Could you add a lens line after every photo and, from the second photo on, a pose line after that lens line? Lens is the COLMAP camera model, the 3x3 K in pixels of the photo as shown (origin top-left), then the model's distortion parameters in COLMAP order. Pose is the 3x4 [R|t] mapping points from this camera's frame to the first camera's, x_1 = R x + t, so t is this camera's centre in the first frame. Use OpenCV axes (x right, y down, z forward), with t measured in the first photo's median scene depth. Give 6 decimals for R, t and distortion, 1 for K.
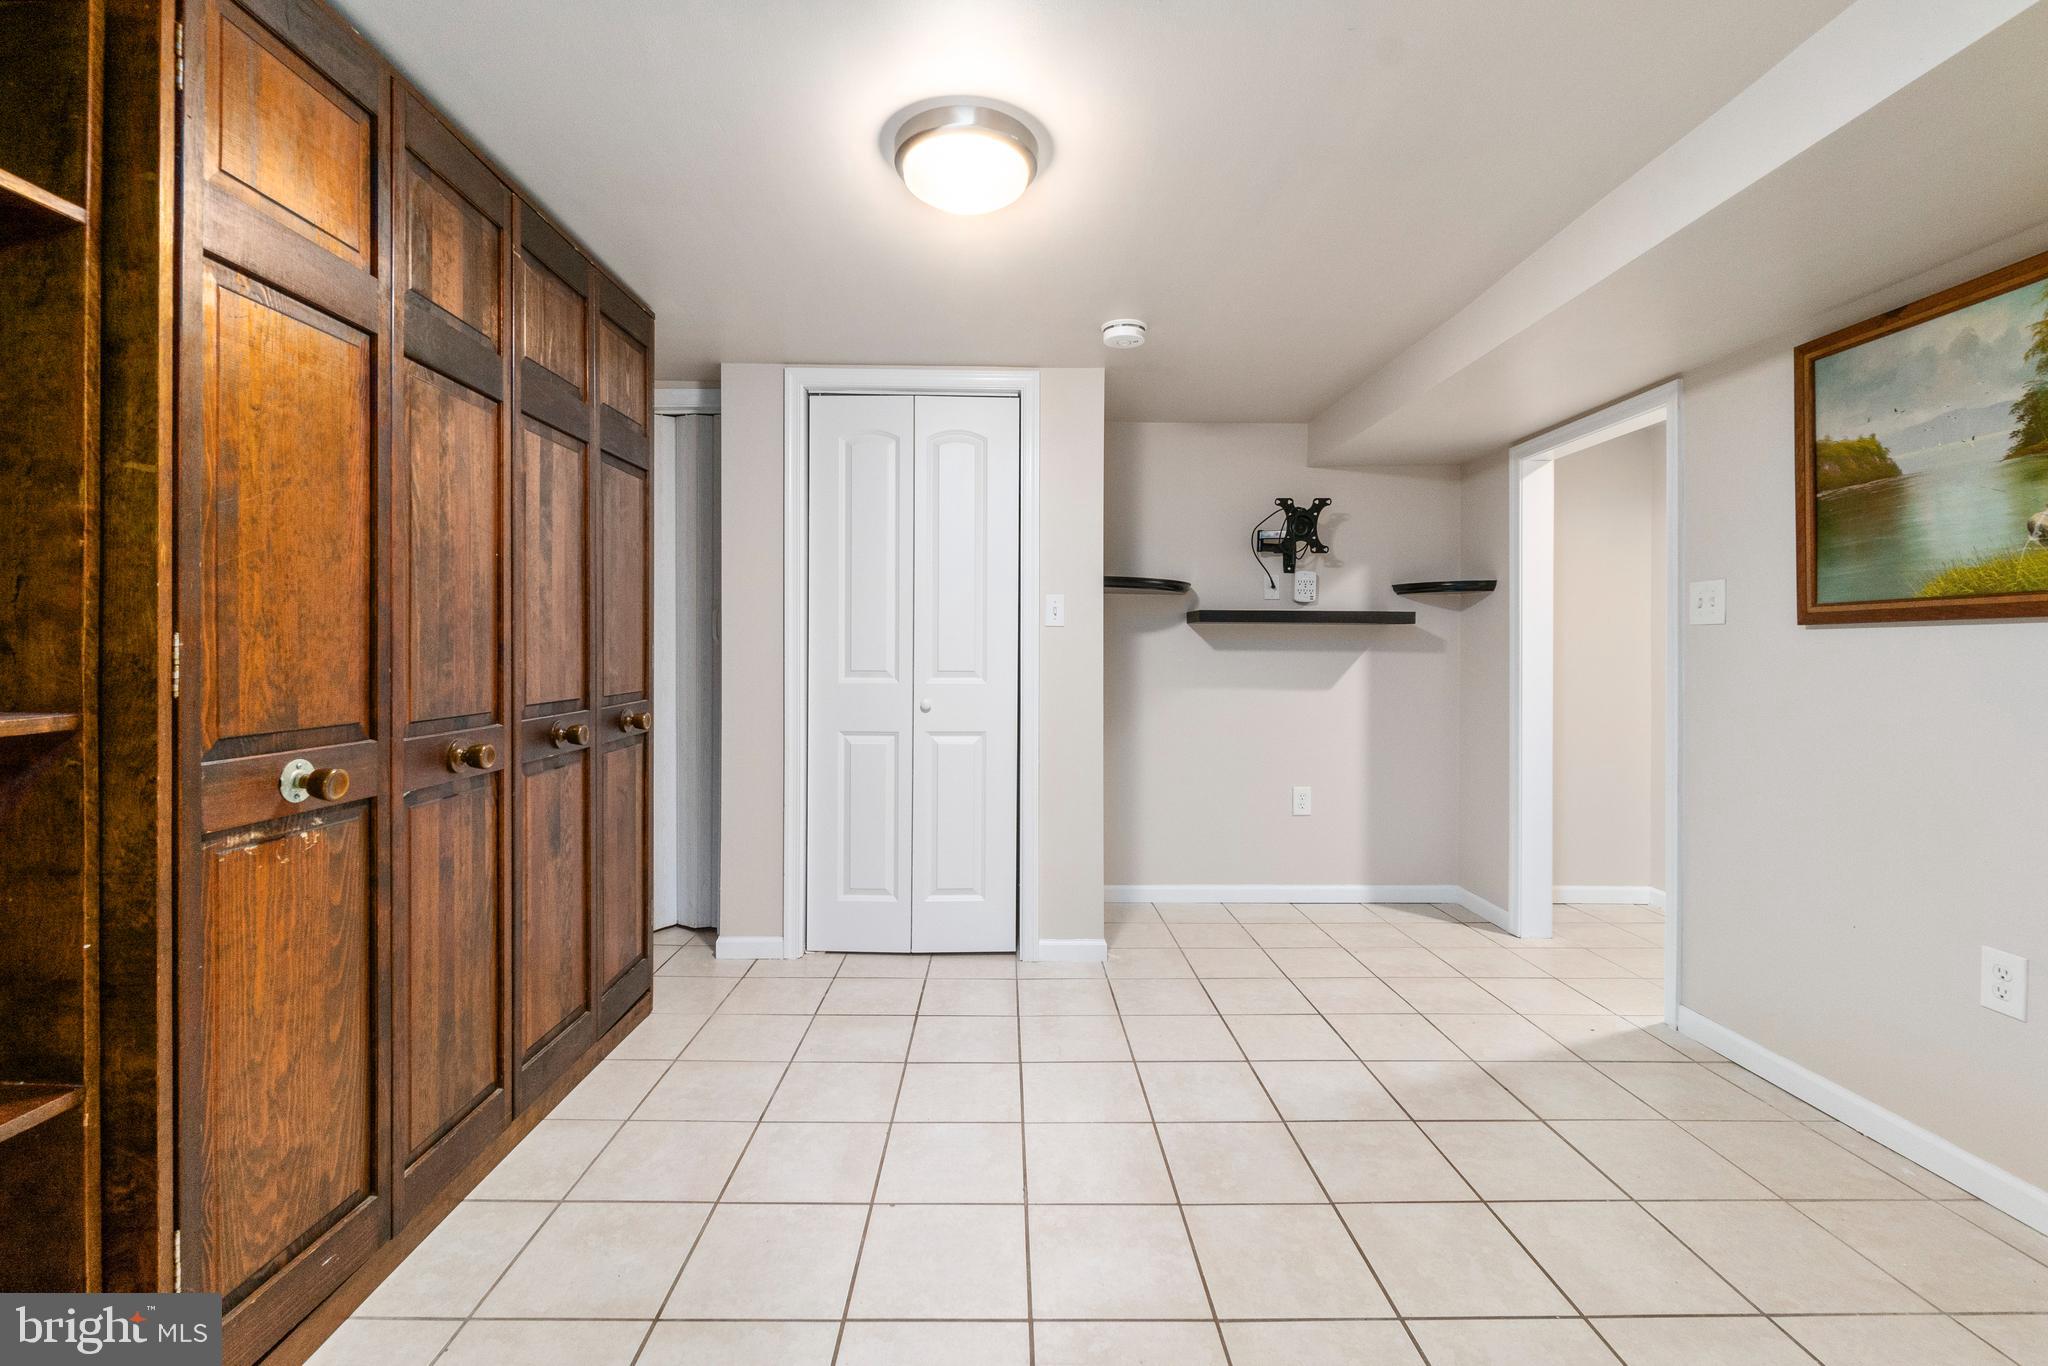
lens RADIAL K [[884.7, 0, 1016.2], [0, 884.7, 652.4], [0, 0, 1]] dist [-0.007819, 0.001270]
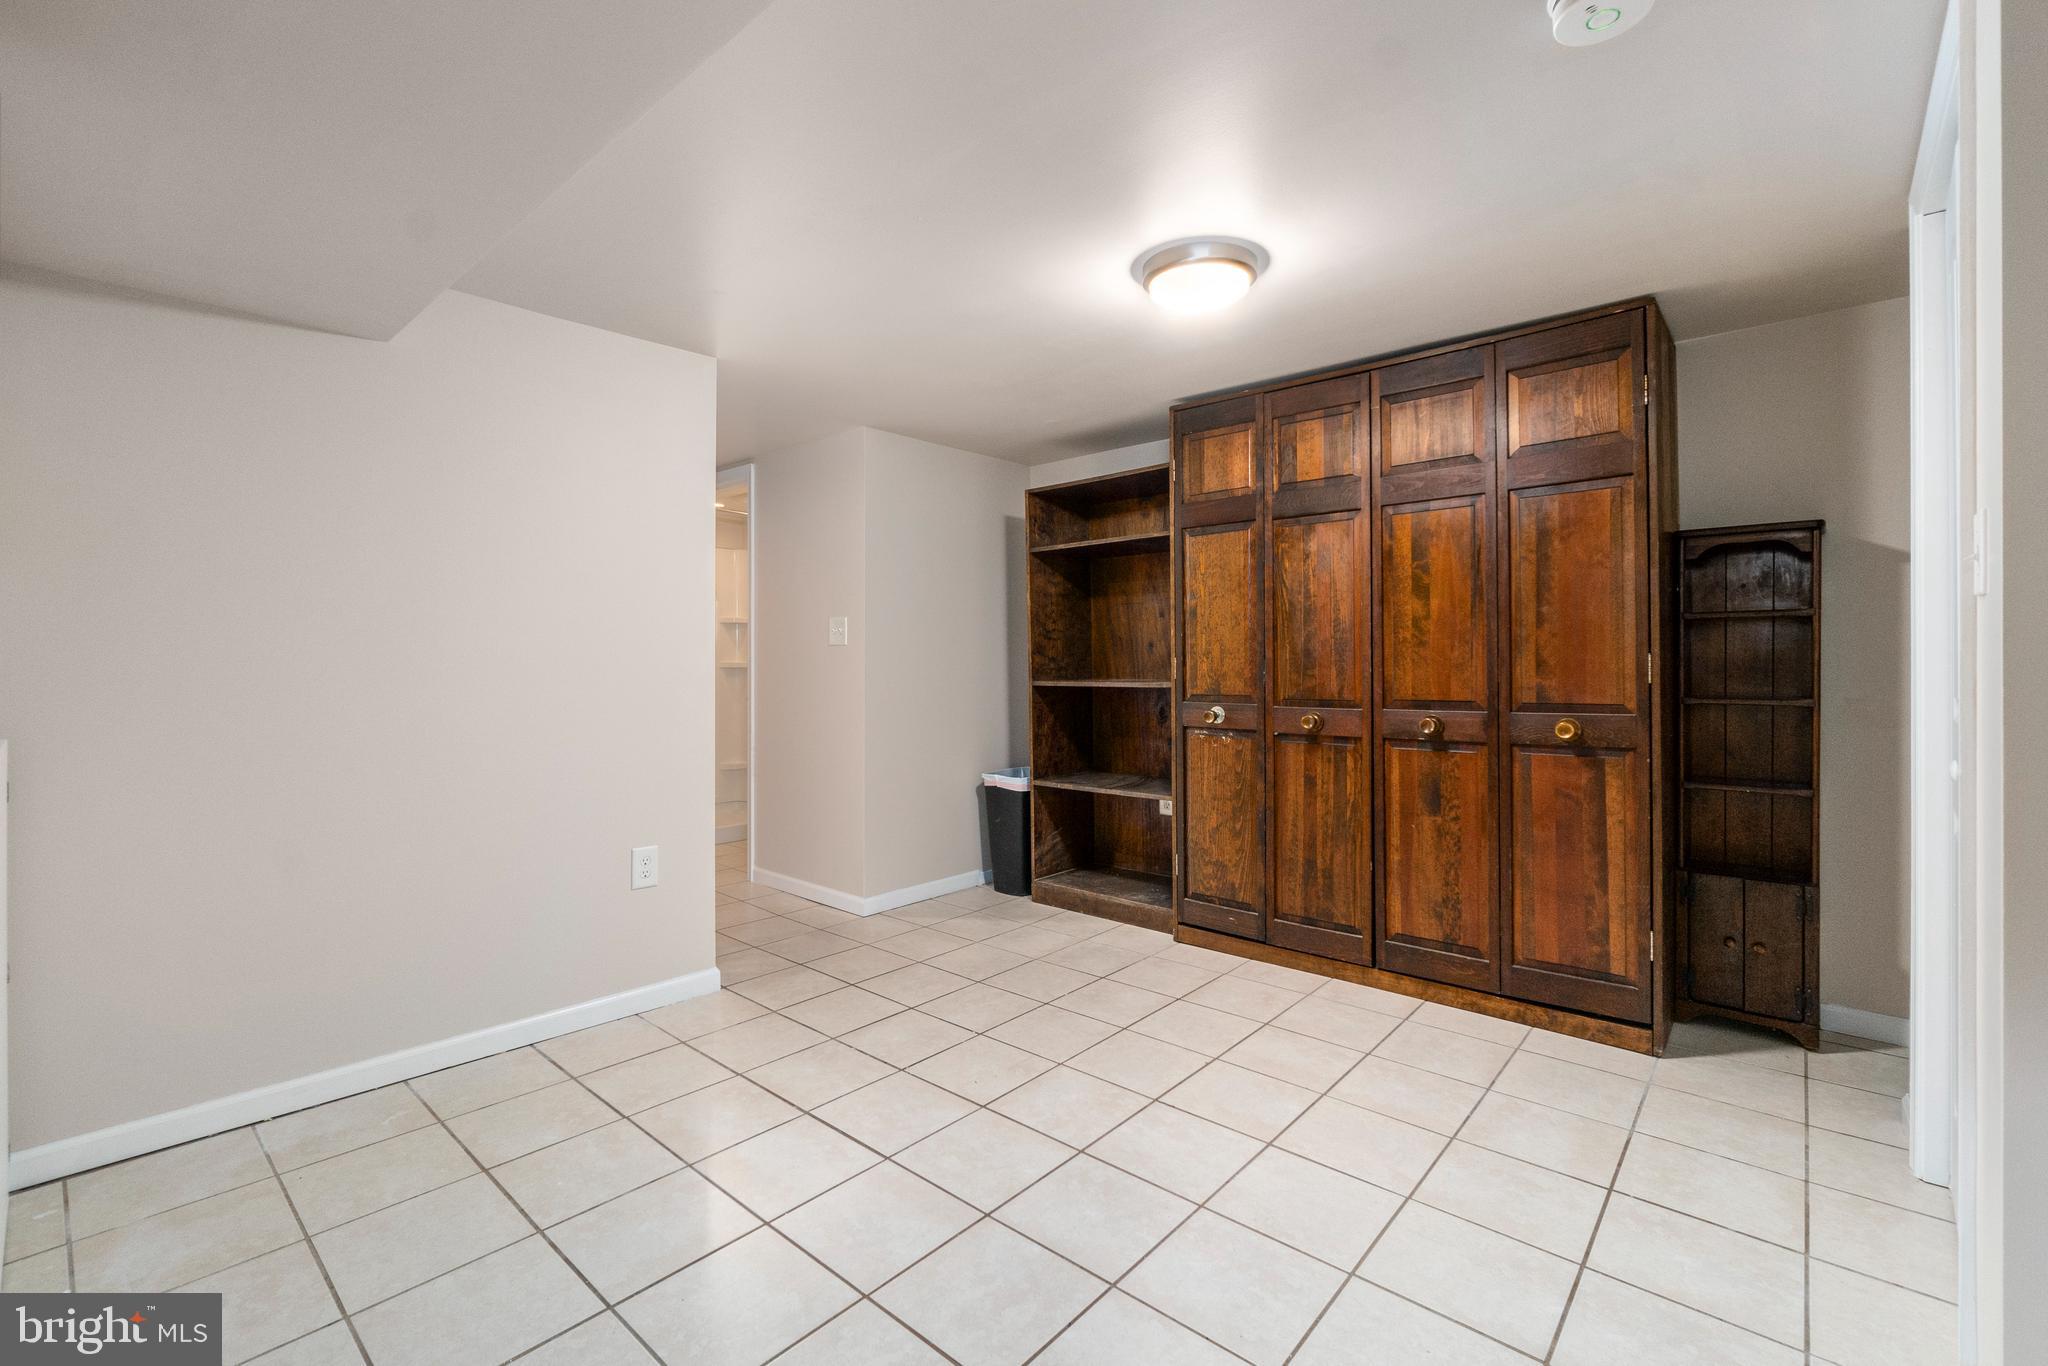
lens RADIAL K [[884.7, 0, 1026.7], [0, 884.7, 668.6], [0, 0, 1]] dist [-0.007819, 0.001270]
pose [[-0.665315, 0.000997, -0.746562, 1.365000], [-0.004455, 0.999976, 0.005306, 0.001517], [0.746550, 0.006856, -0.665294, 2.152405]]
